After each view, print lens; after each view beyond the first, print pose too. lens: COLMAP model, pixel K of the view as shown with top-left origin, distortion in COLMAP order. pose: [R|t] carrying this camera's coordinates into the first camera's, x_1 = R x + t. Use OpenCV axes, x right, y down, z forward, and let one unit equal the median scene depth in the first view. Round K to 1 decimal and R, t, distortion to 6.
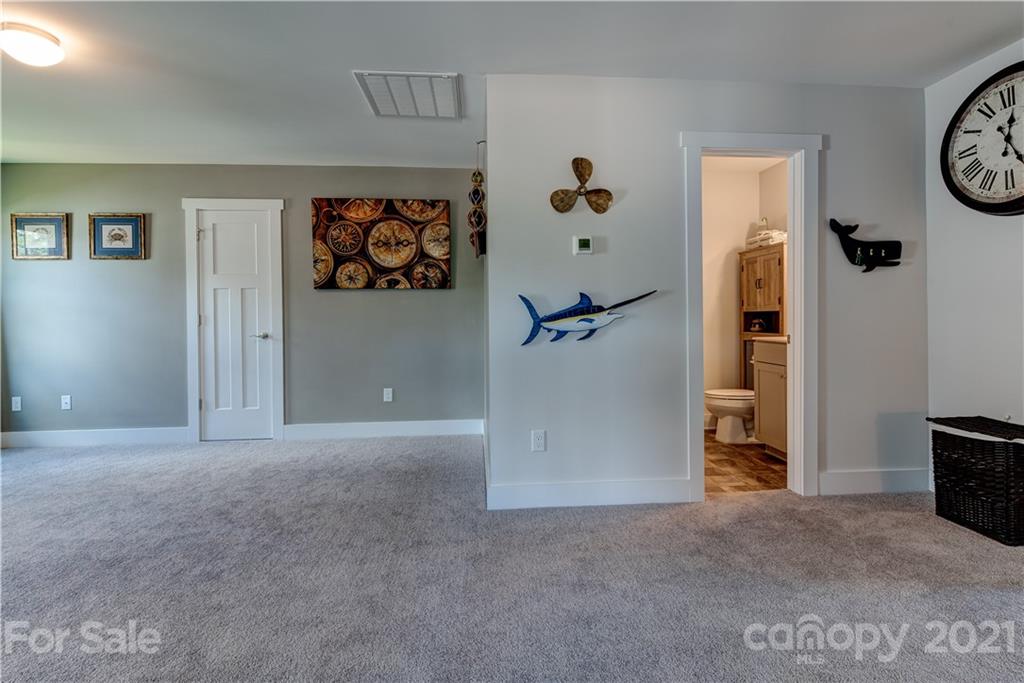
lens RADIAL K [[471.8, 0, 509.3], [0, 471.8, 321.9], [0, 0, 1]] dist [0.000596, -0.003535]
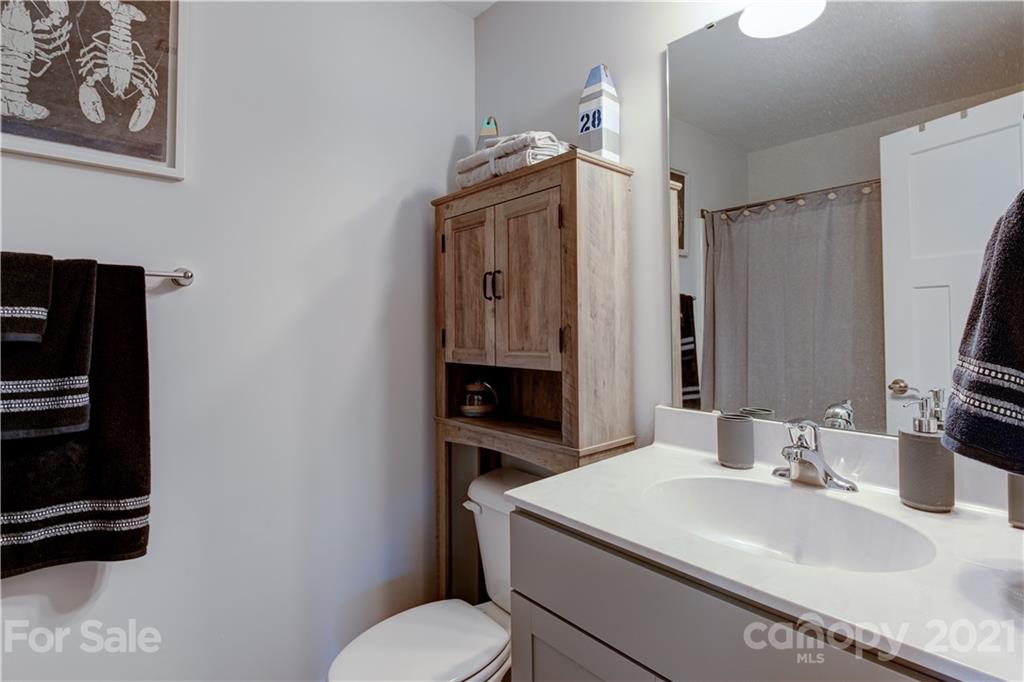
lens RADIAL K [[491.7, 0, 496.3], [0, 491.7, 317.2], [0, 0, 1]] dist [-0.001465, -0.002212]
pose [[0.797196, 0.014516, 0.603546, 0.316118], [0.008378, 0.999349, -0.035102, -0.045113], [-0.603663, 0.033039, 0.796555, 0.712595]]
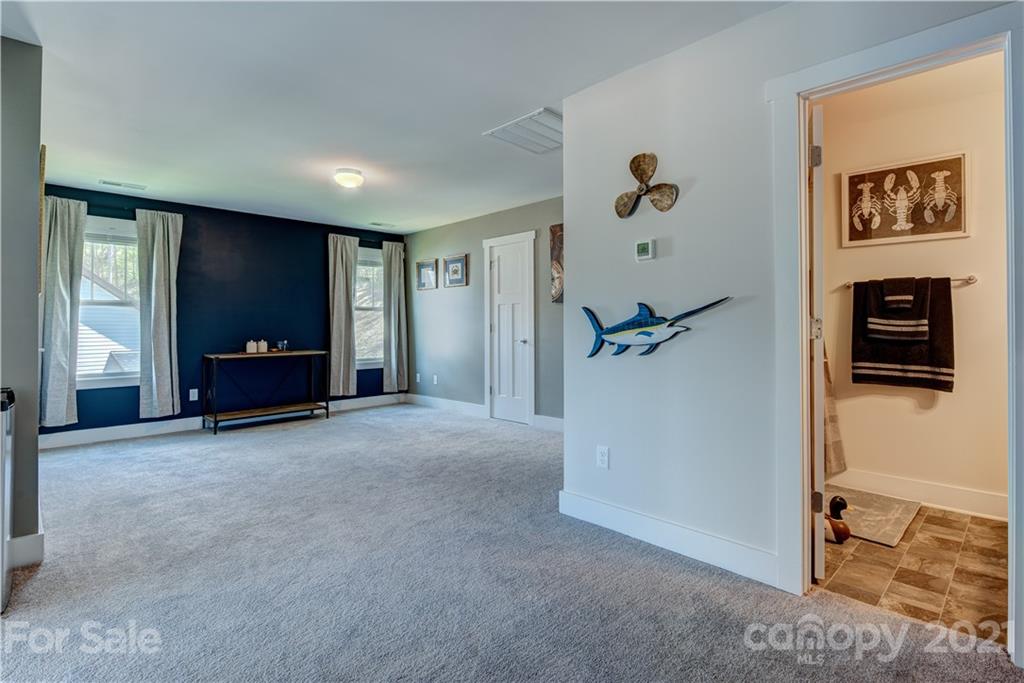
lens RADIAL K [[491.7, 0, 504.1], [0, 491.7, 322.2], [0, 0, 1]] dist [-0.001465, -0.002212]
pose [[0.641417, 0.000692, -0.767192, 0.452757], [-0.010764, 0.999909, -0.008097, -0.009305], [0.767117, 0.013451, 0.641367, 0.124763]]
